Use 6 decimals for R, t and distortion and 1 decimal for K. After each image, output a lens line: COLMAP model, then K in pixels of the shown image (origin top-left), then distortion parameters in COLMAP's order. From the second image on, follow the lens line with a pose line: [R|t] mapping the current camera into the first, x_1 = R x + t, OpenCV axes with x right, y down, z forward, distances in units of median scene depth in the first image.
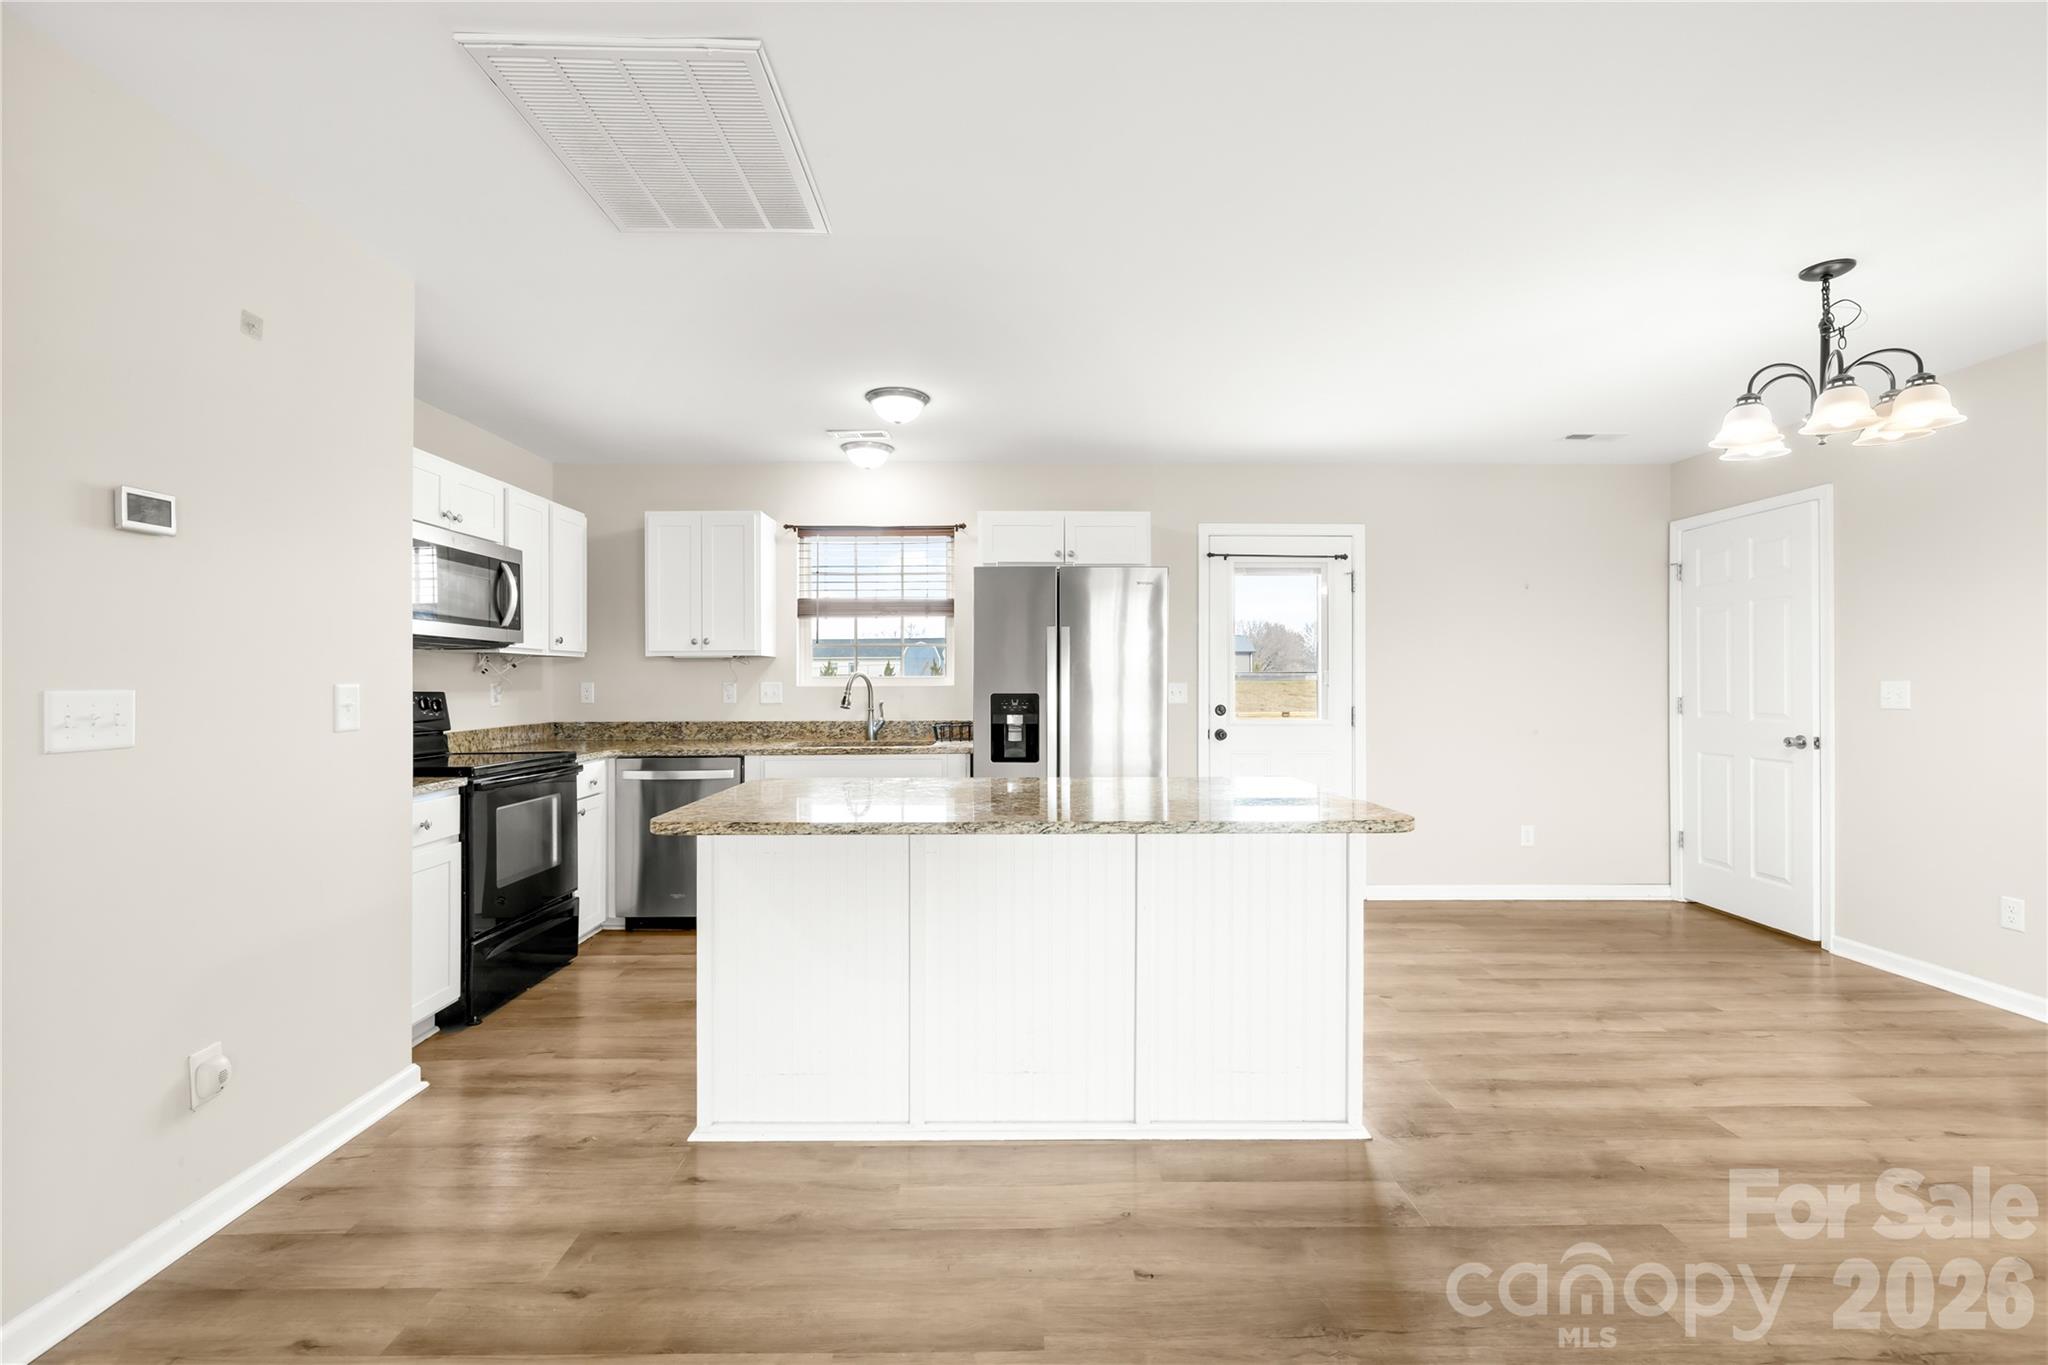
lens RADIAL K [[856.8, 0, 1018.1], [0, 856.8, 679.8], [0, 0, 1]] dist [-0.002719, -0.000783]
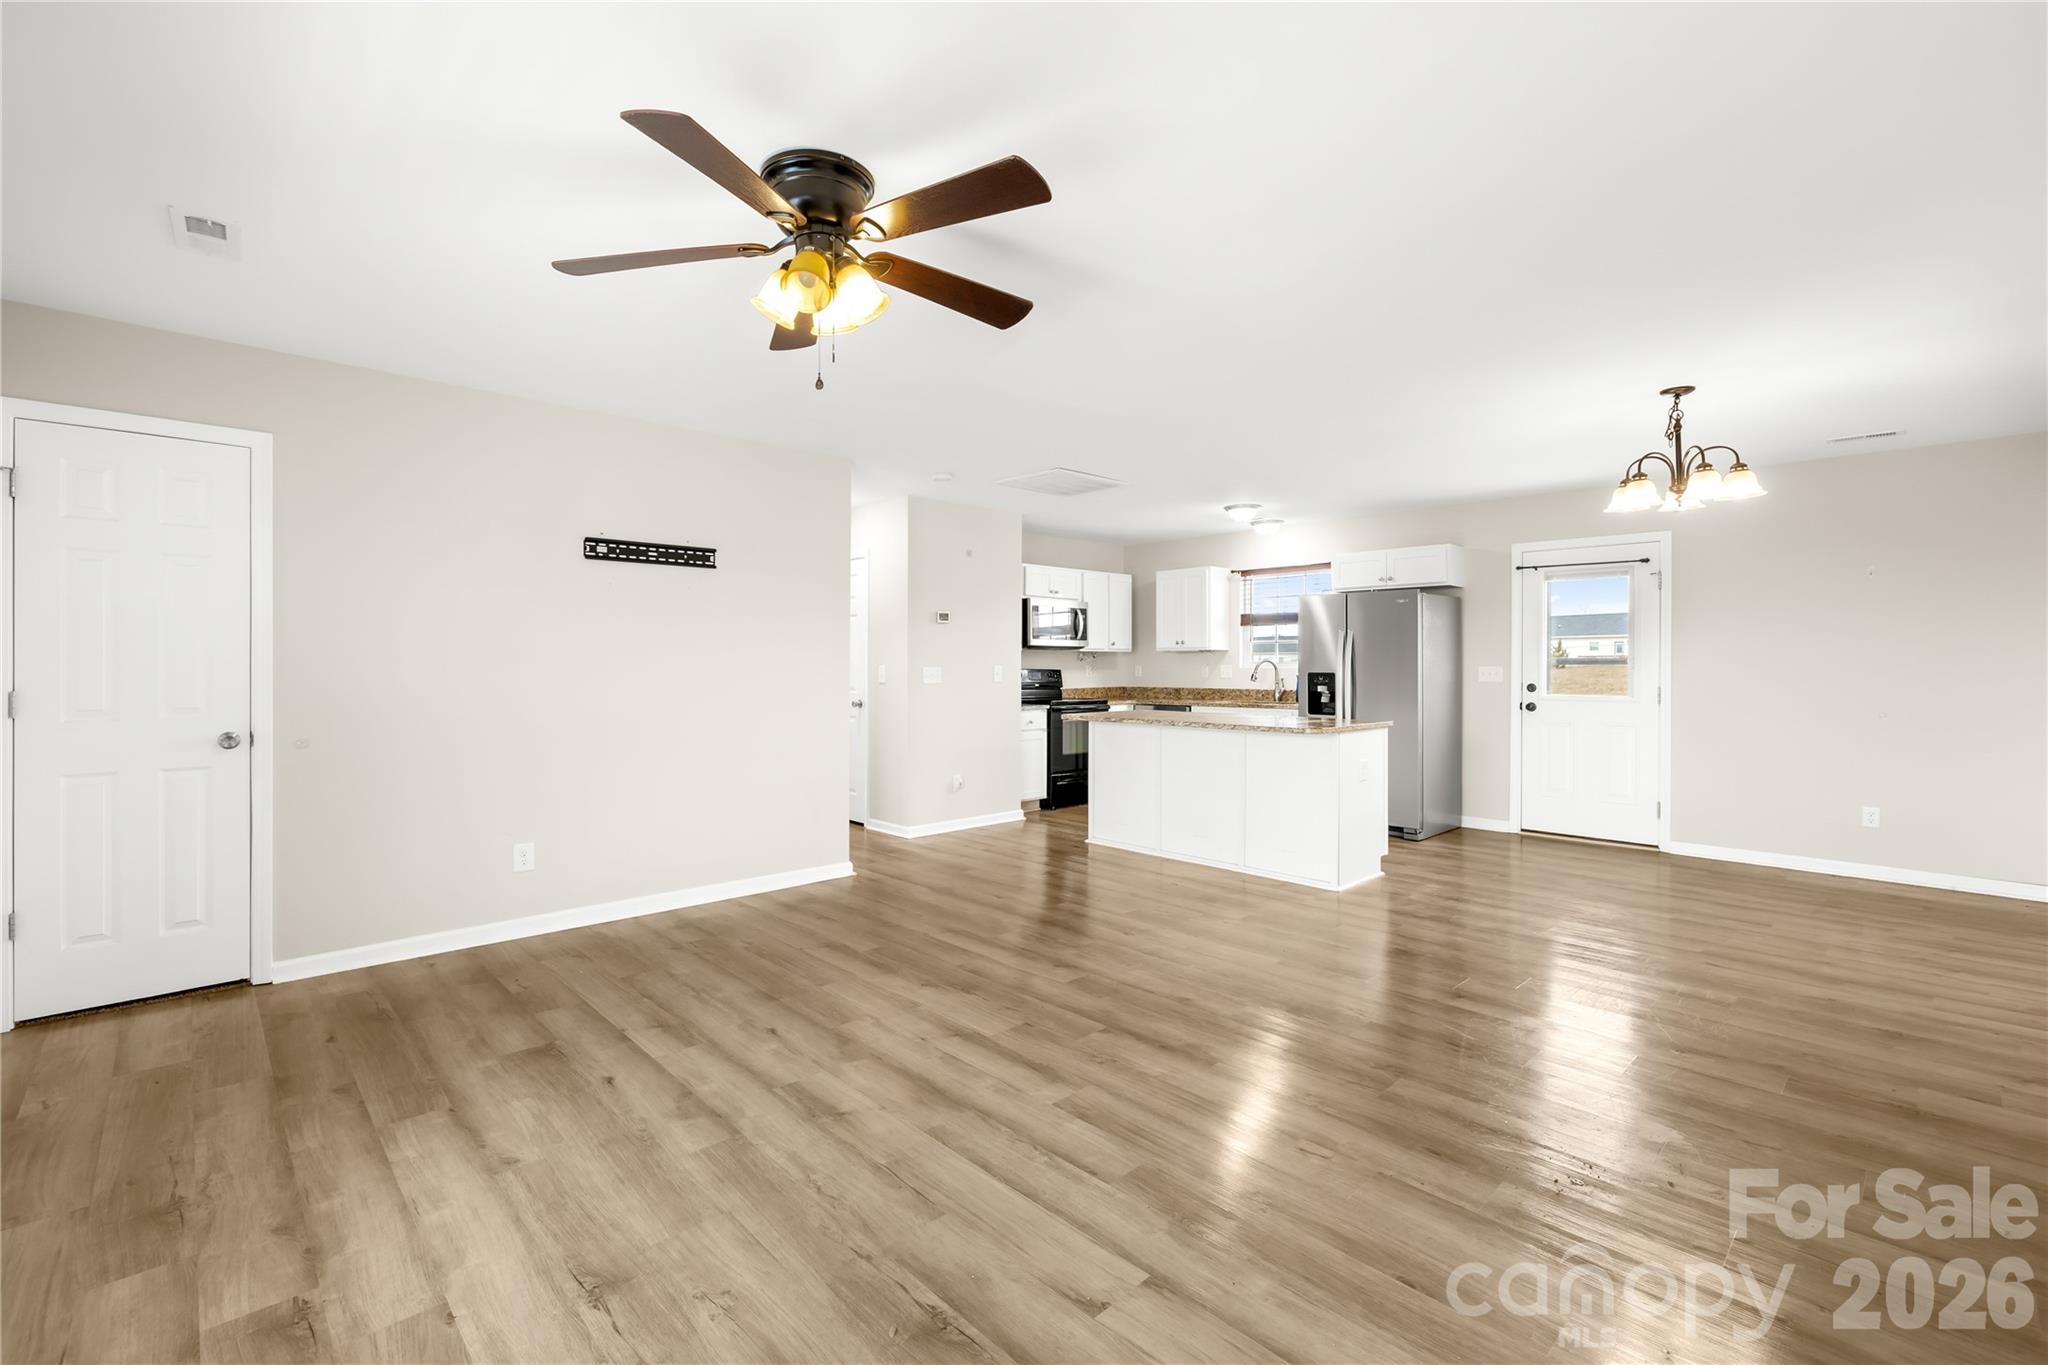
lens RADIAL K [[879.9, 0, 996.7], [0, 879.9, 657.3], [0, 0, 1]] dist [0.000321, -0.000088]
pose [[0.672076, -0.005892, -0.740459, 0.783737], [0.001347, 0.999976, -0.006734, -0.002539], [0.740481, 0.003528, 0.672068, -0.553001]]
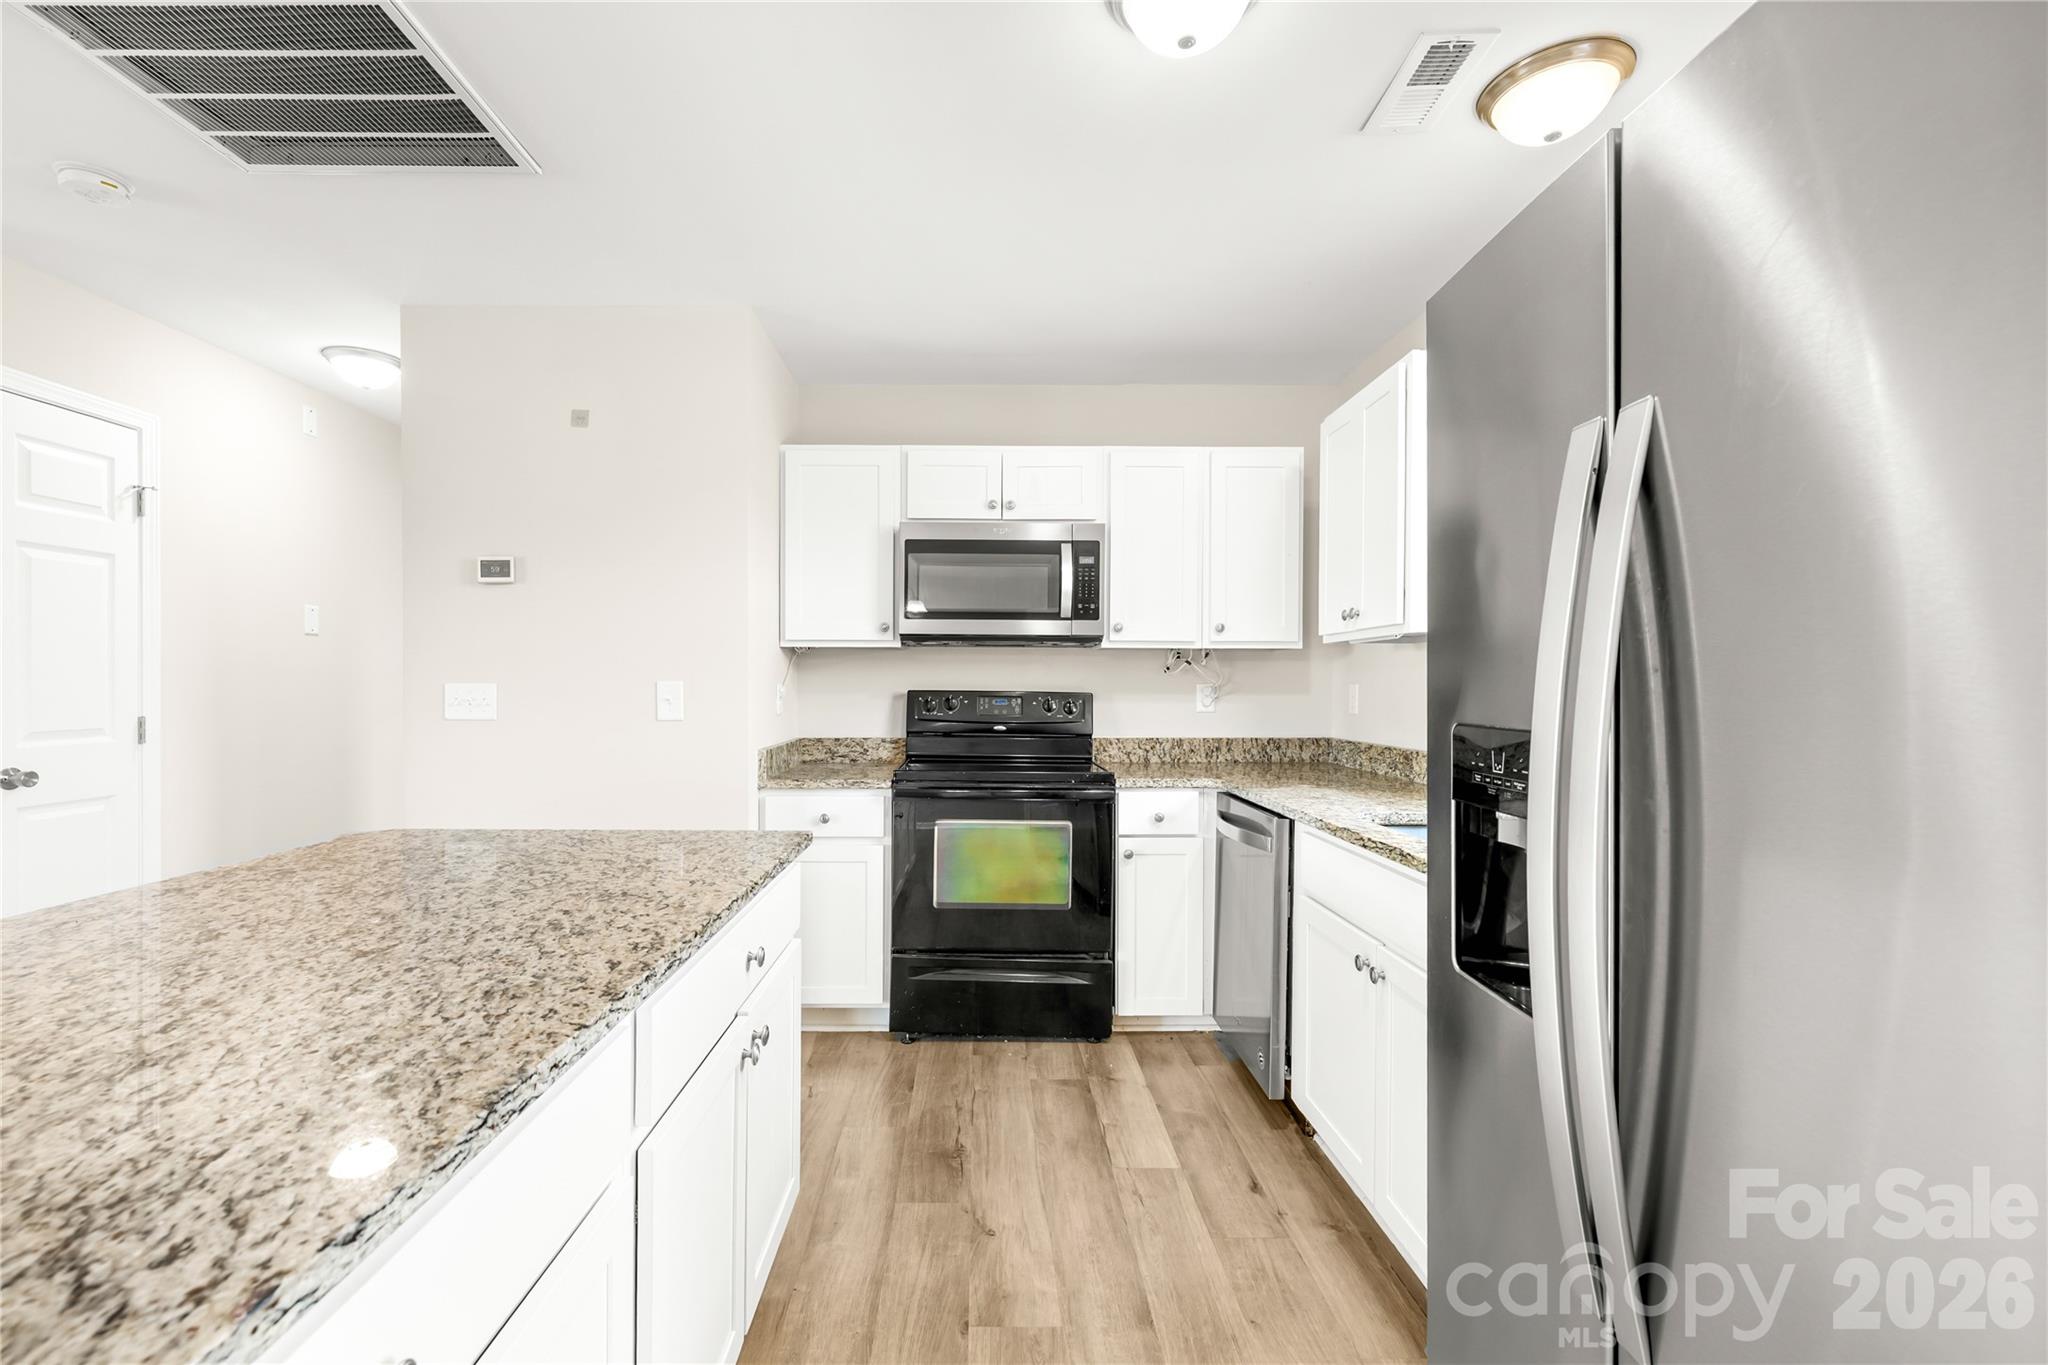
lens RADIAL K [[879.9, 0, 979.7], [0, 879.9, 690.6], [0, 0, 1]] dist [0.000321, -0.000088]
pose [[-0.010567, 0.009167, -0.999902, 0.248493], [-0.002746, 0.999954, 0.009197, 0.002821], [0.999940, 0.002843, -0.010542, 0.811153]]
